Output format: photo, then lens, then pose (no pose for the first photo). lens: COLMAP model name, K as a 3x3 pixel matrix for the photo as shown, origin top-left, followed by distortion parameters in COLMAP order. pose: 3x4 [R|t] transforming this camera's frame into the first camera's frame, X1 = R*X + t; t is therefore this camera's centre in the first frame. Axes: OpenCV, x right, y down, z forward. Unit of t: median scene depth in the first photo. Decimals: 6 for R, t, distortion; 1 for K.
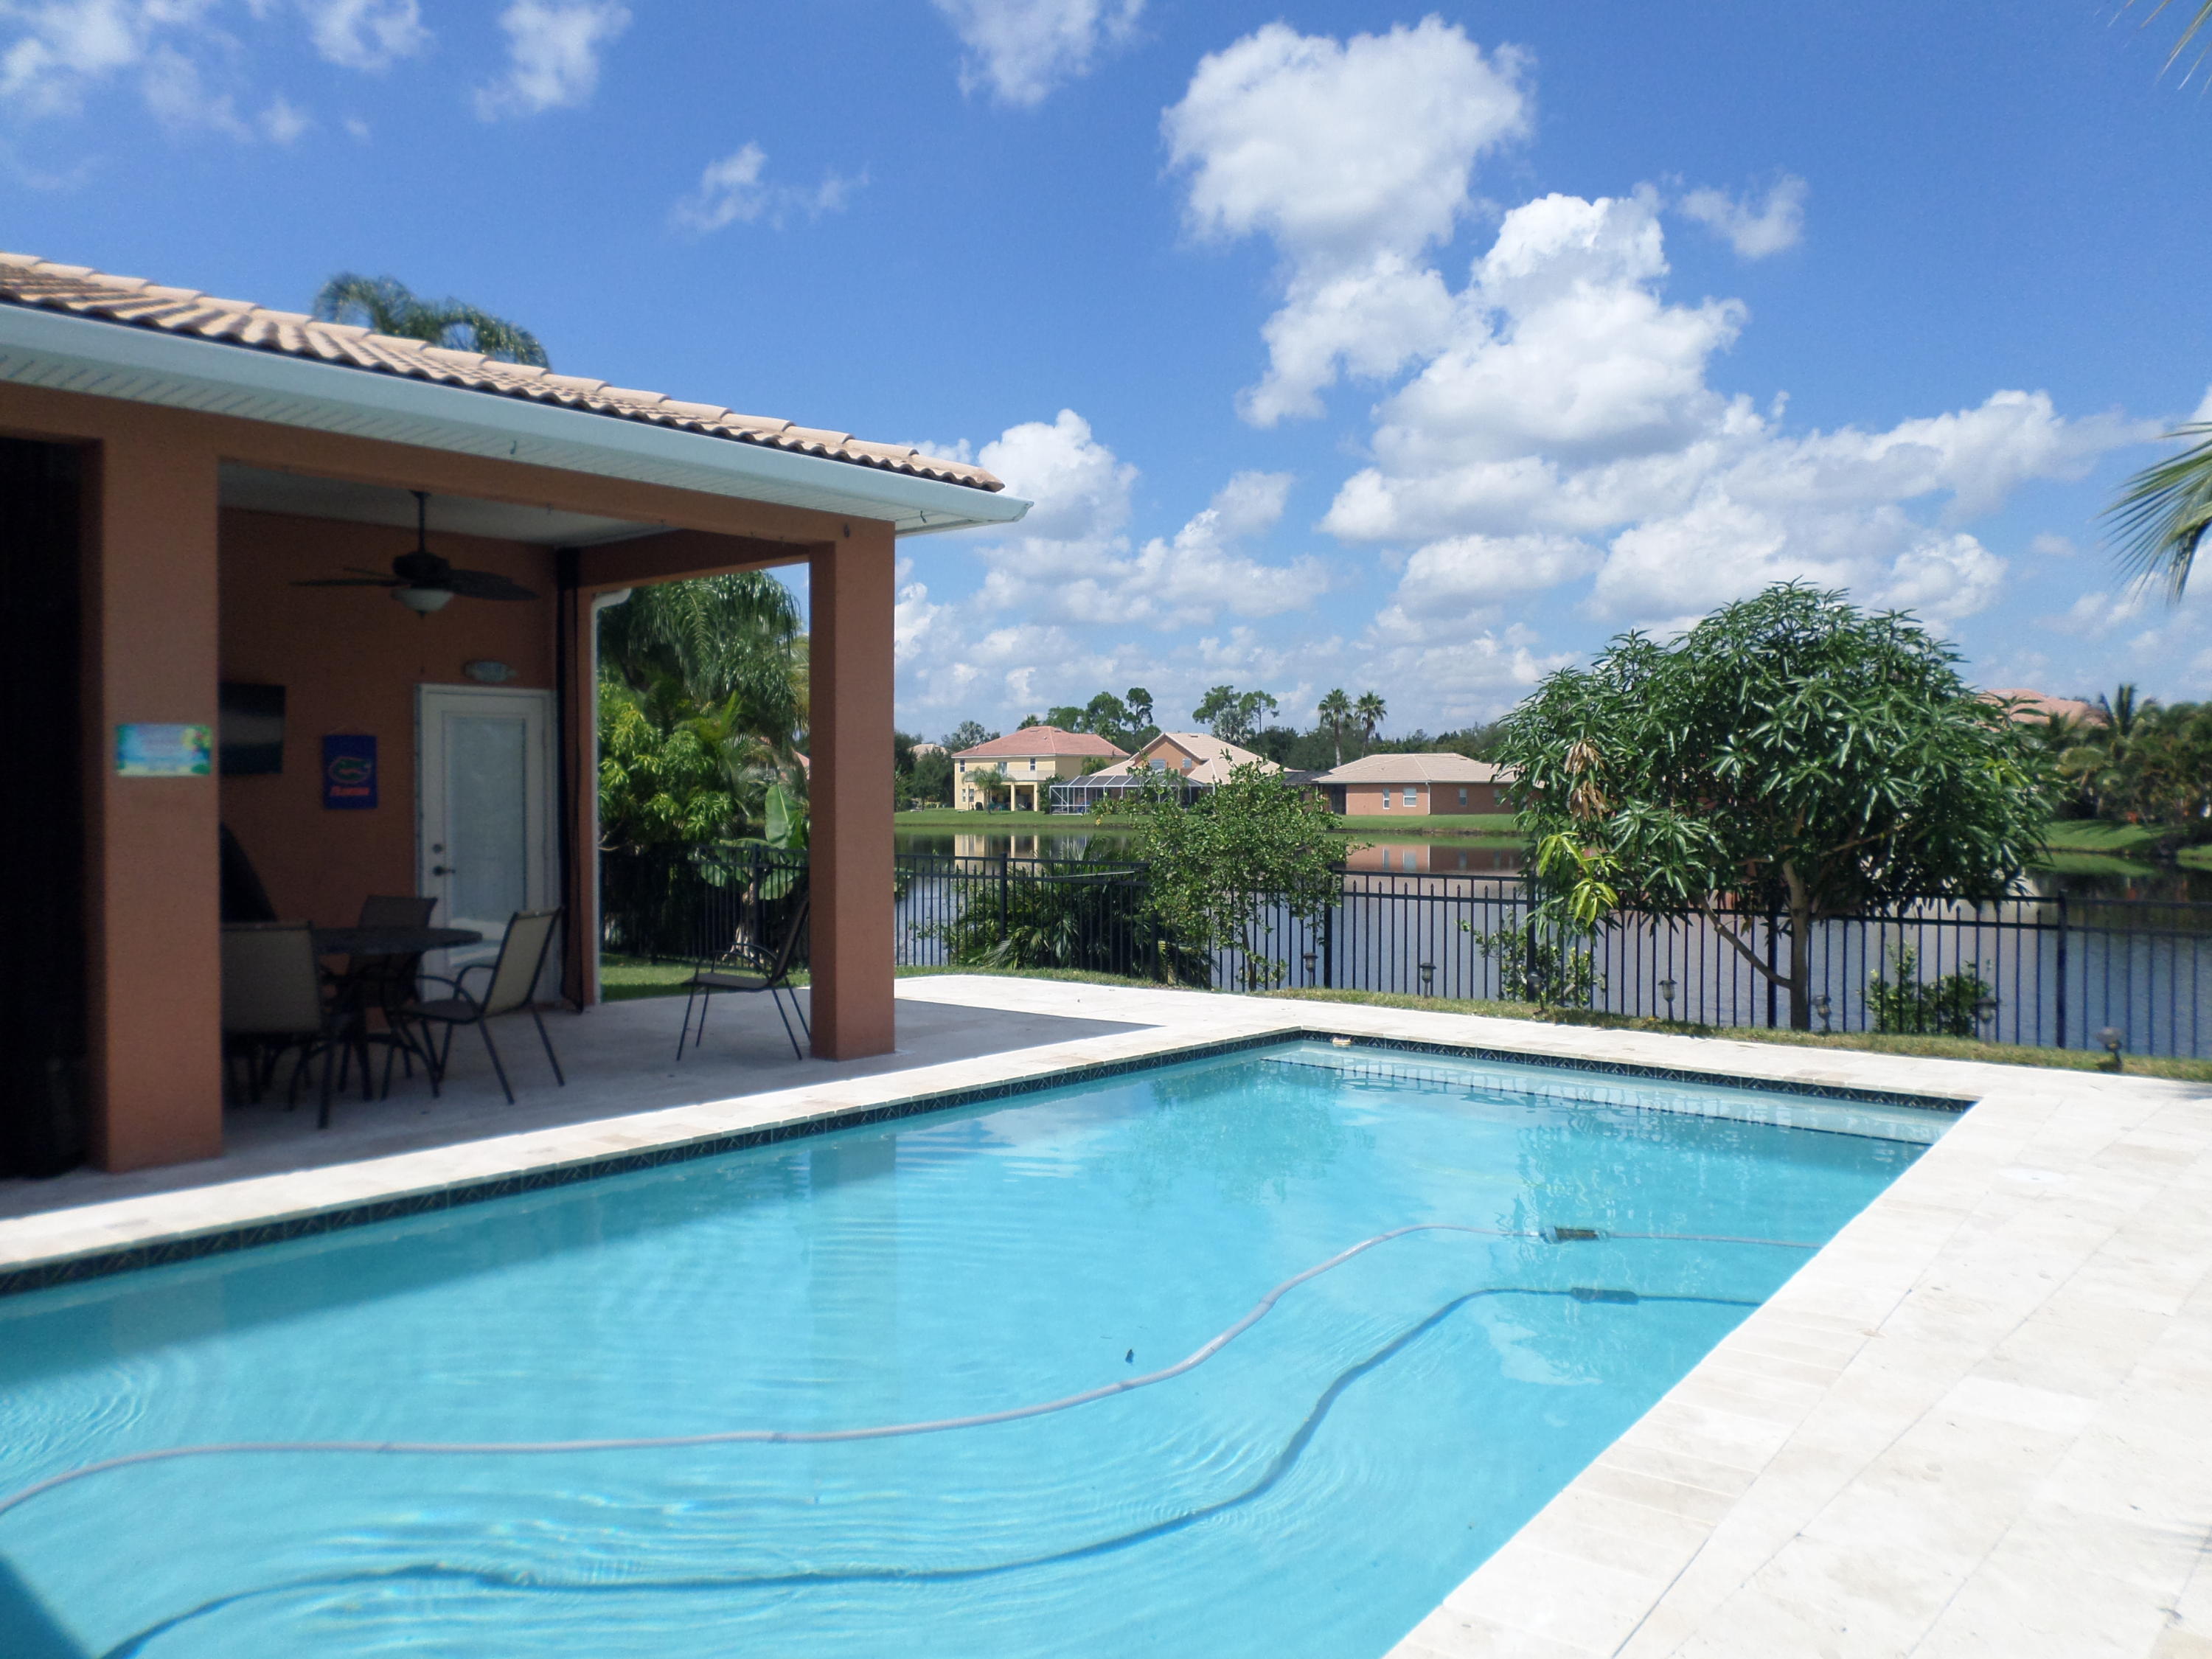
lens RADIAL K [[1715.8, 0, 1085.3], [0, 1715.8, 815.8], [0, 0, 1]] dist [0.003383, -0.000460]
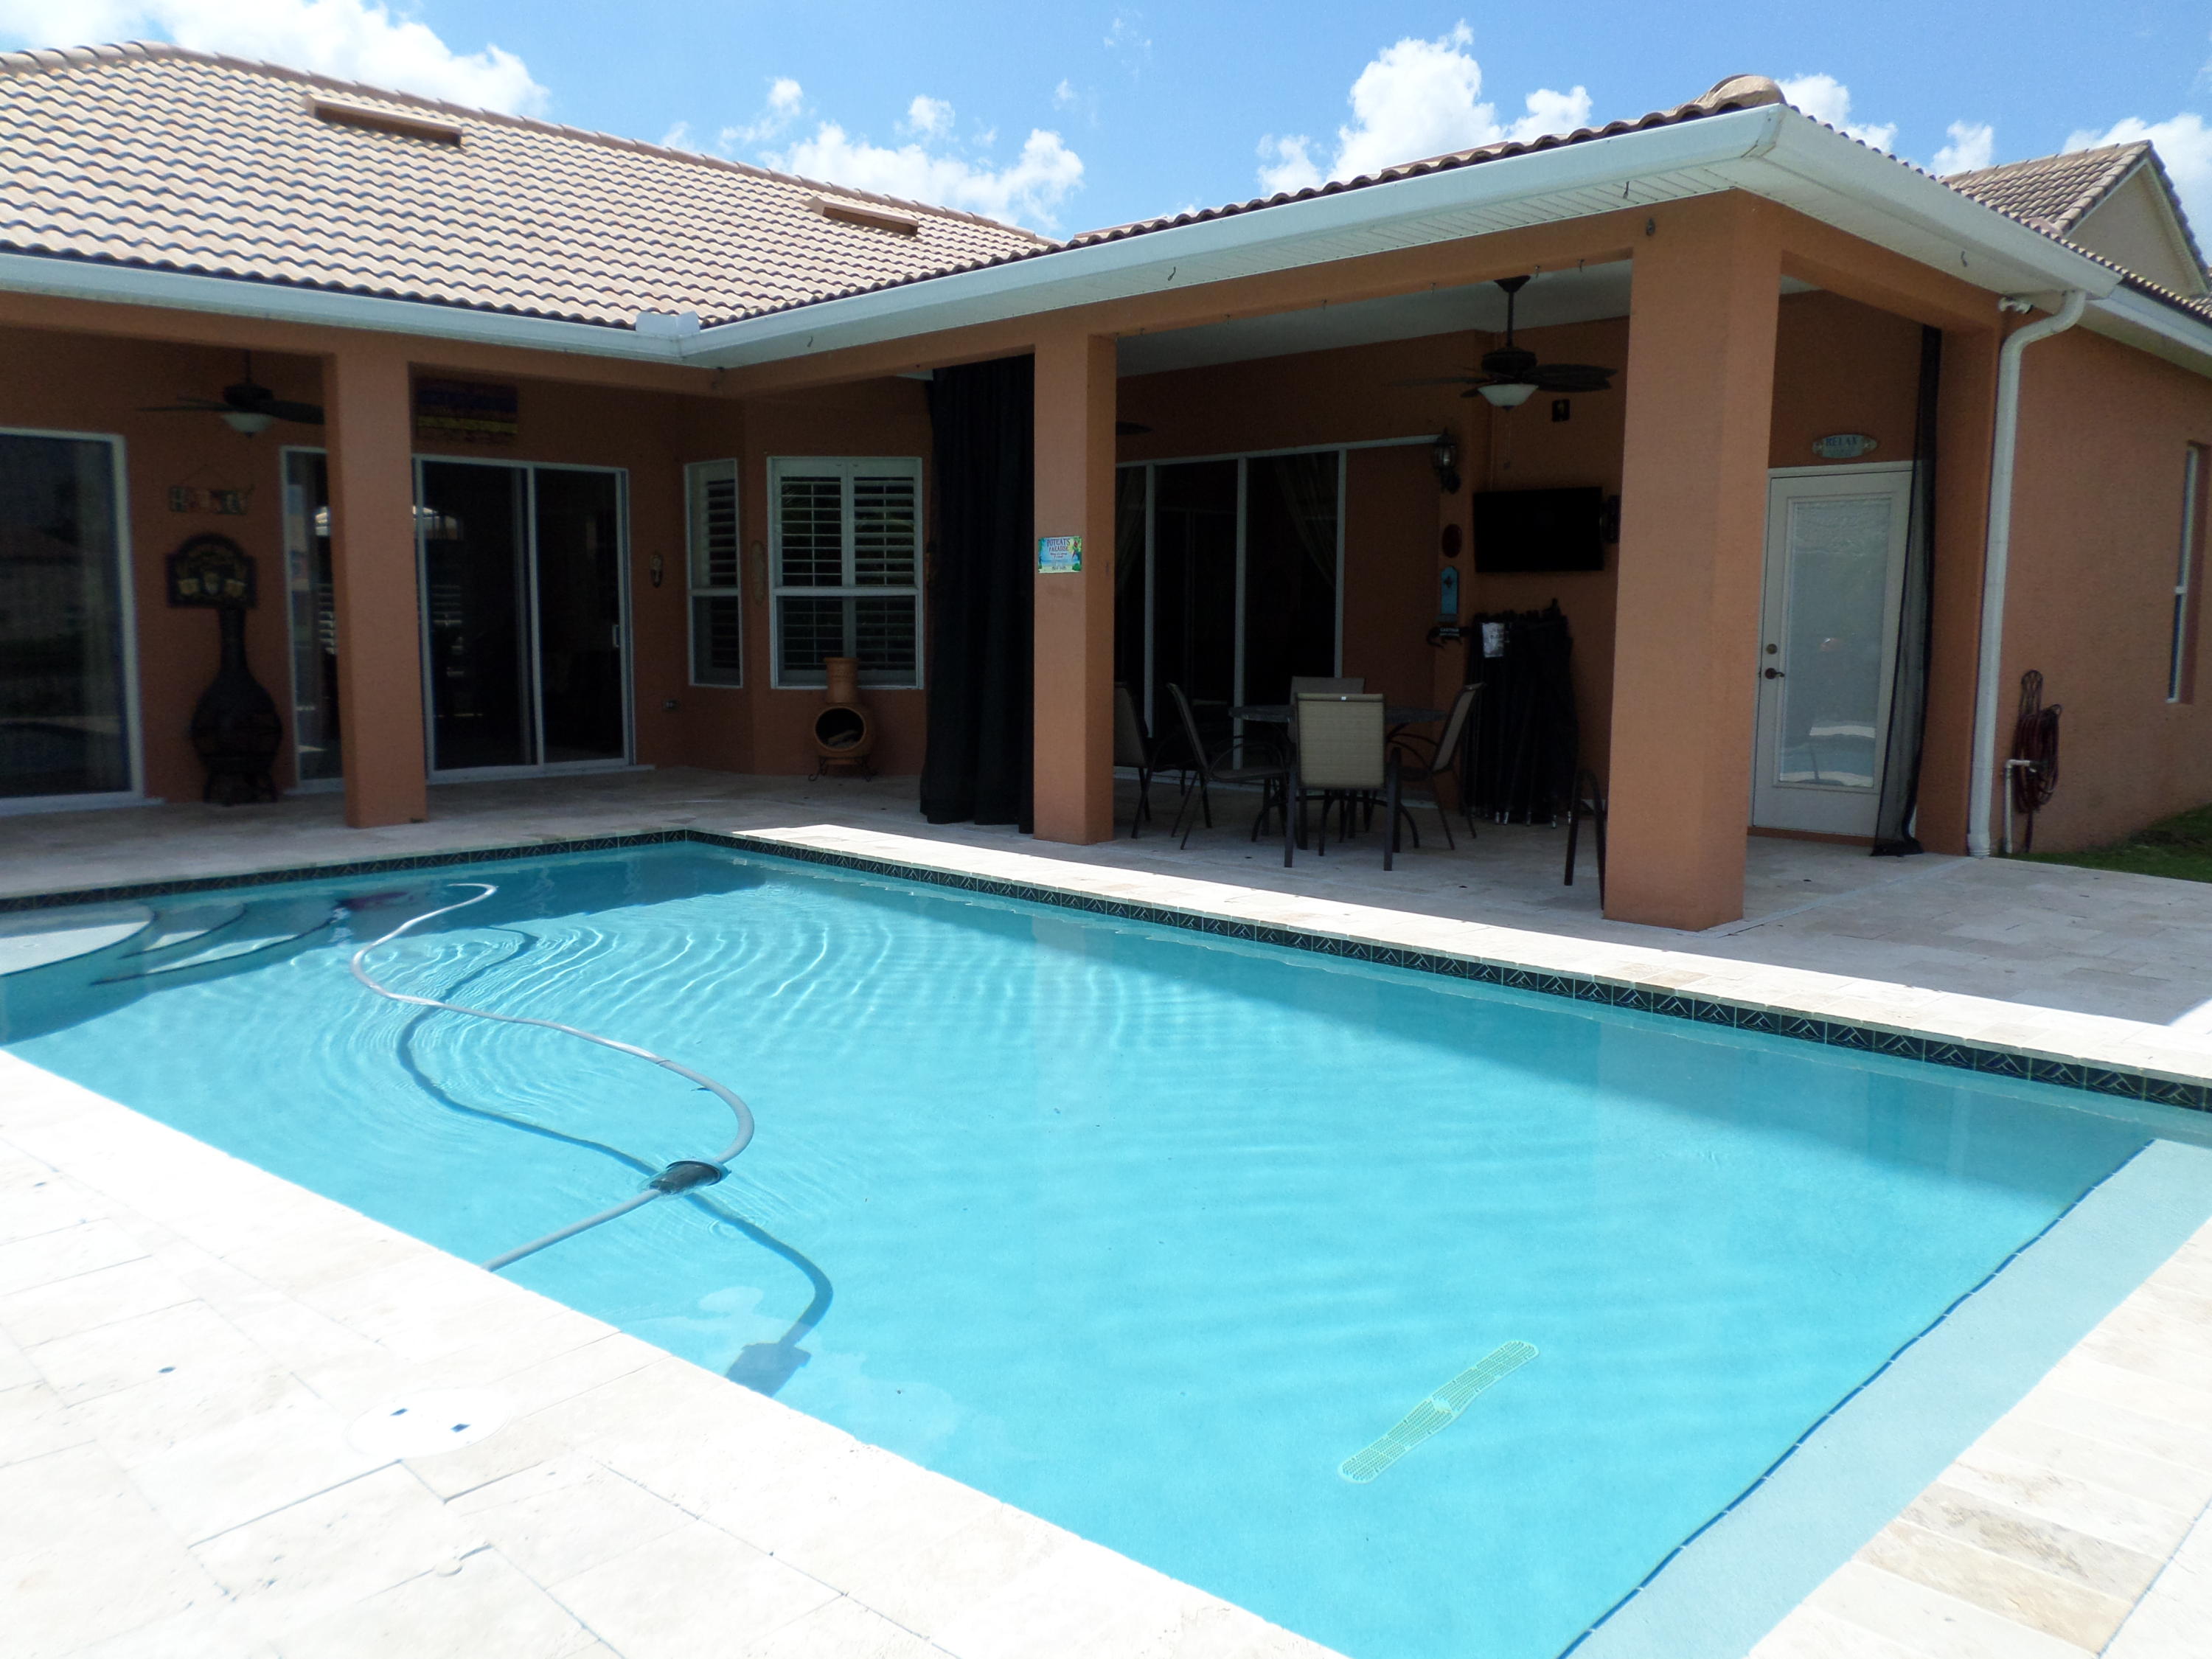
lens RADIAL K [[1715.8, 0, 1116.5], [0, 1715.8, 833.4], [0, 0, 1]] dist [0.003383, -0.000460]
pose [[-0.063263, 0.126622, -0.989932, 0.601155], [-0.017018, 0.991637, 0.127928, 0.005685], [0.997852, 0.024940, -0.060579, 0.738764]]
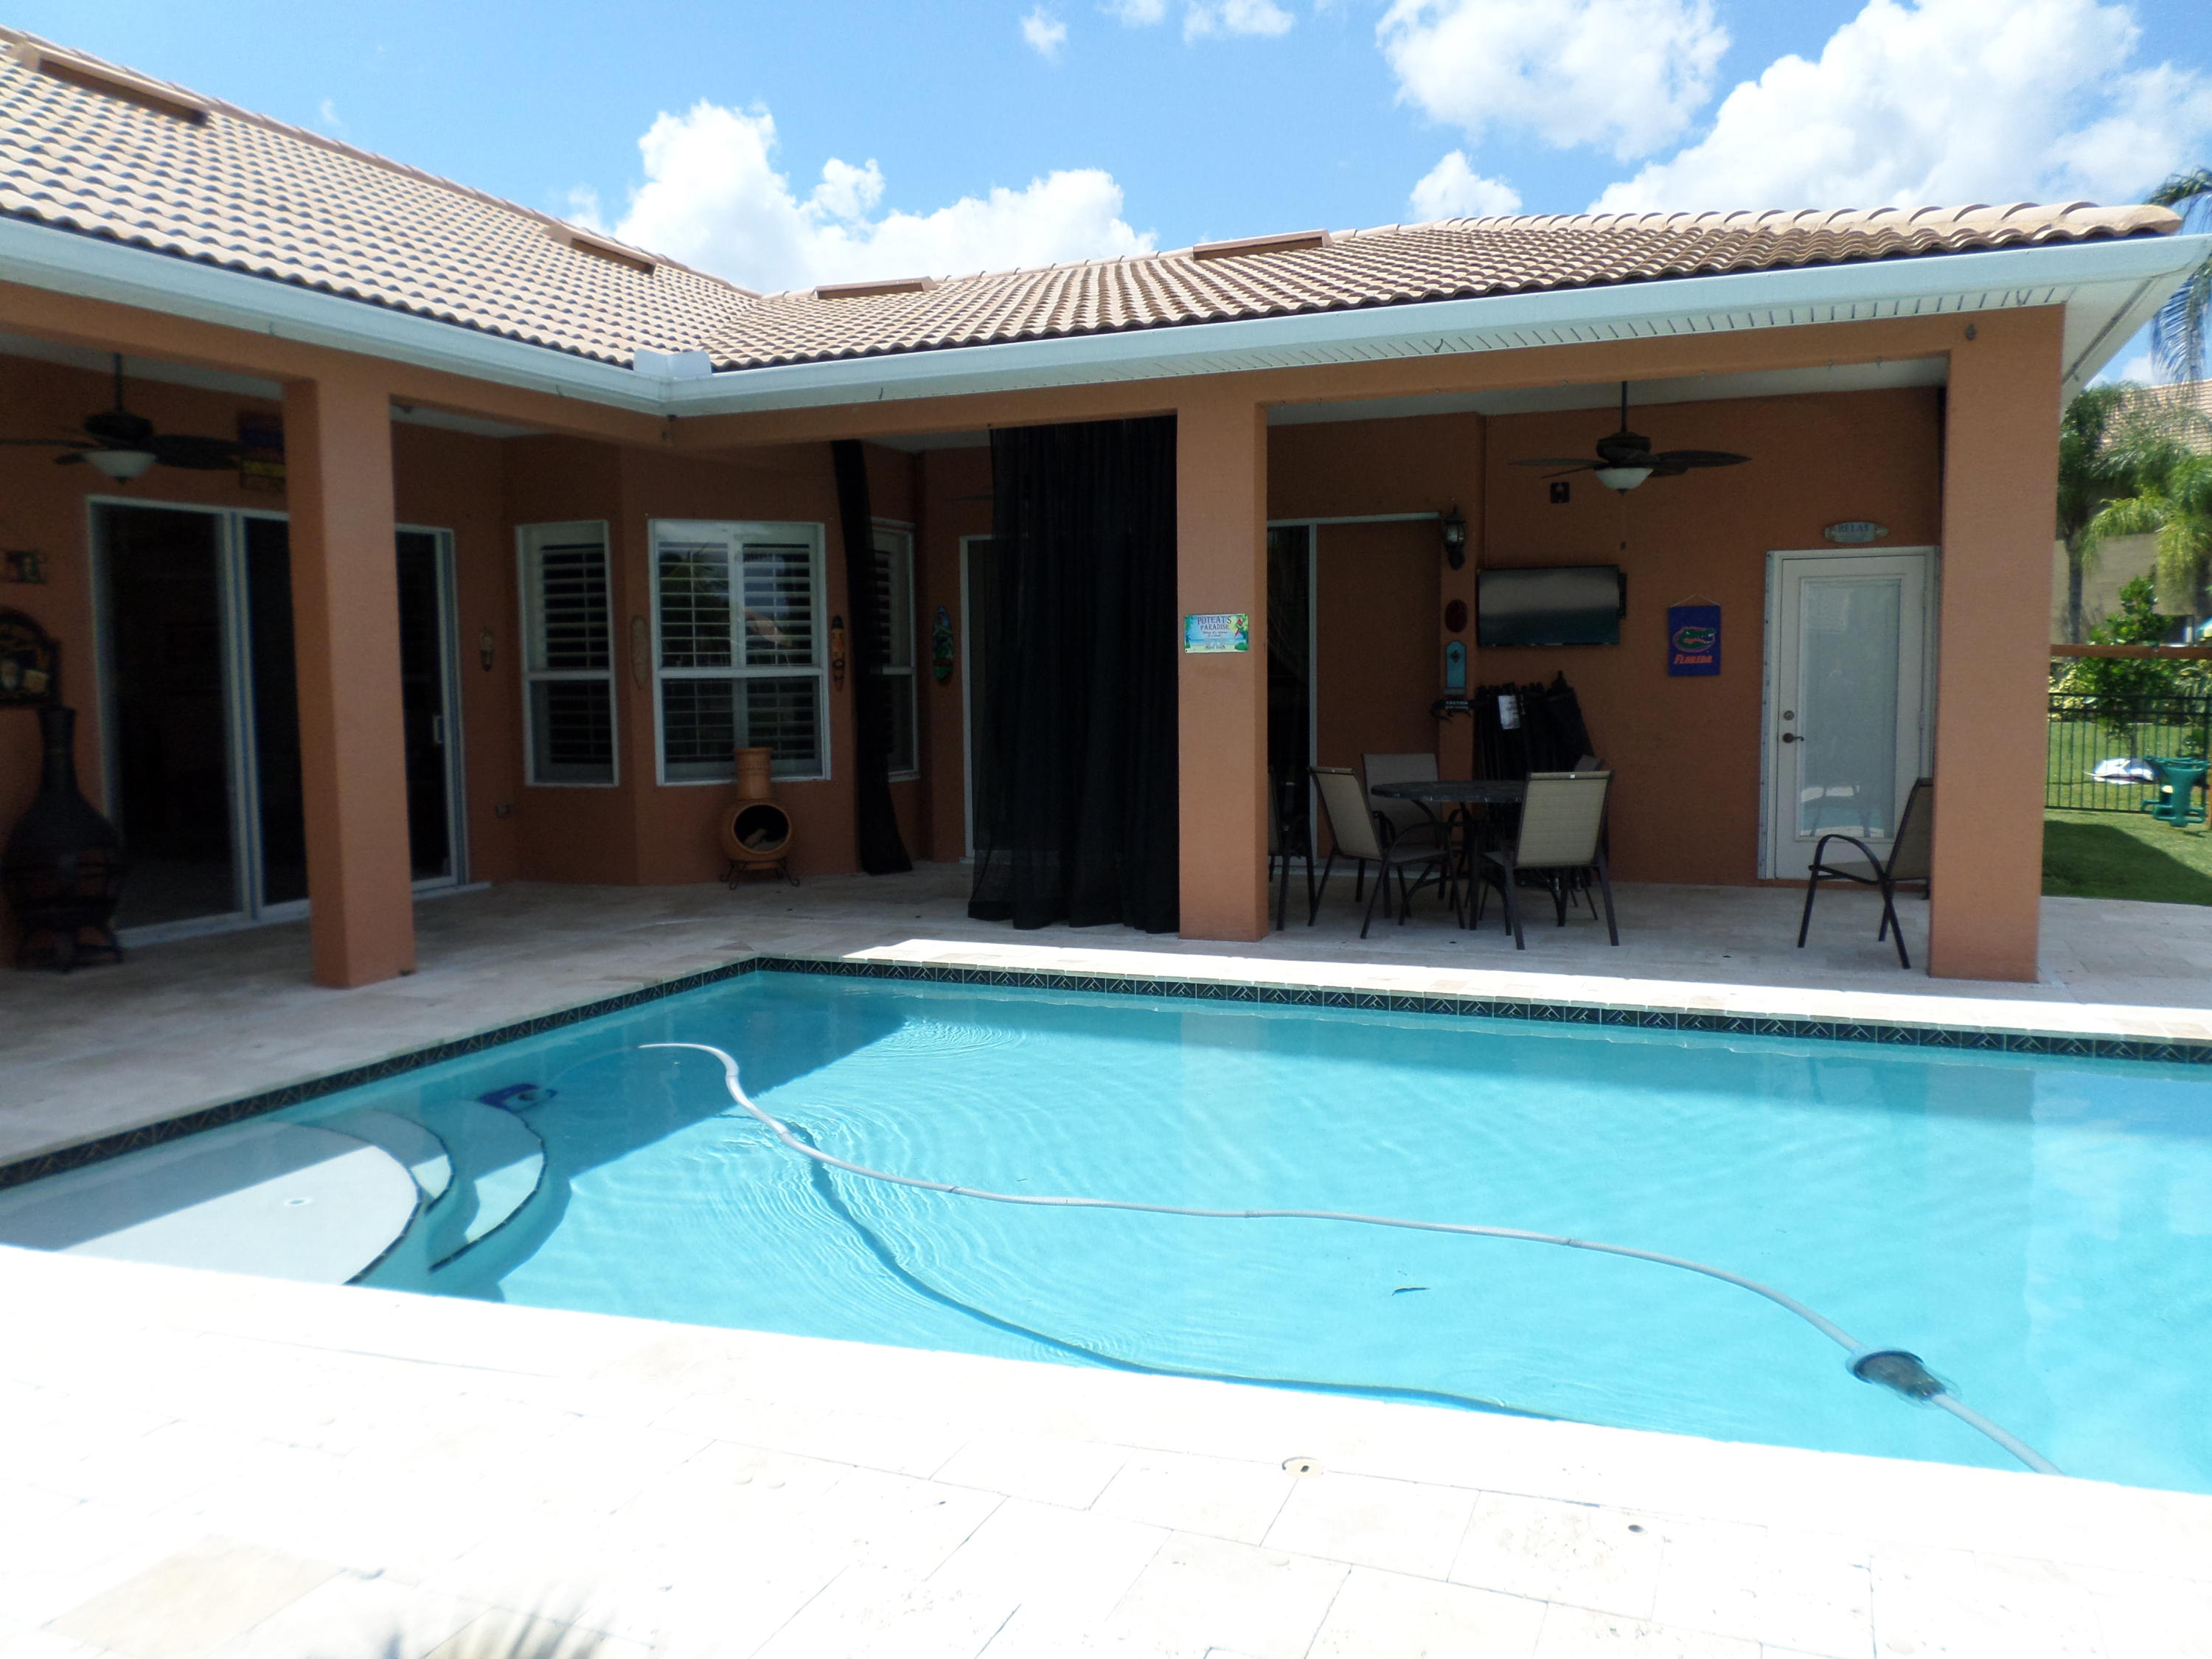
lens RADIAL K [[1715.8, 0, 1107.9], [0, 1715.8, 831.8], [0, 0, 1]] dist [0.003383, -0.000460]
pose [[0.322931, 0.082255, -0.942841, 0.470924], [-0.000524, 0.996231, 0.086733, 0.000149], [0.946422, -0.027514, 0.321758, 0.309237]]
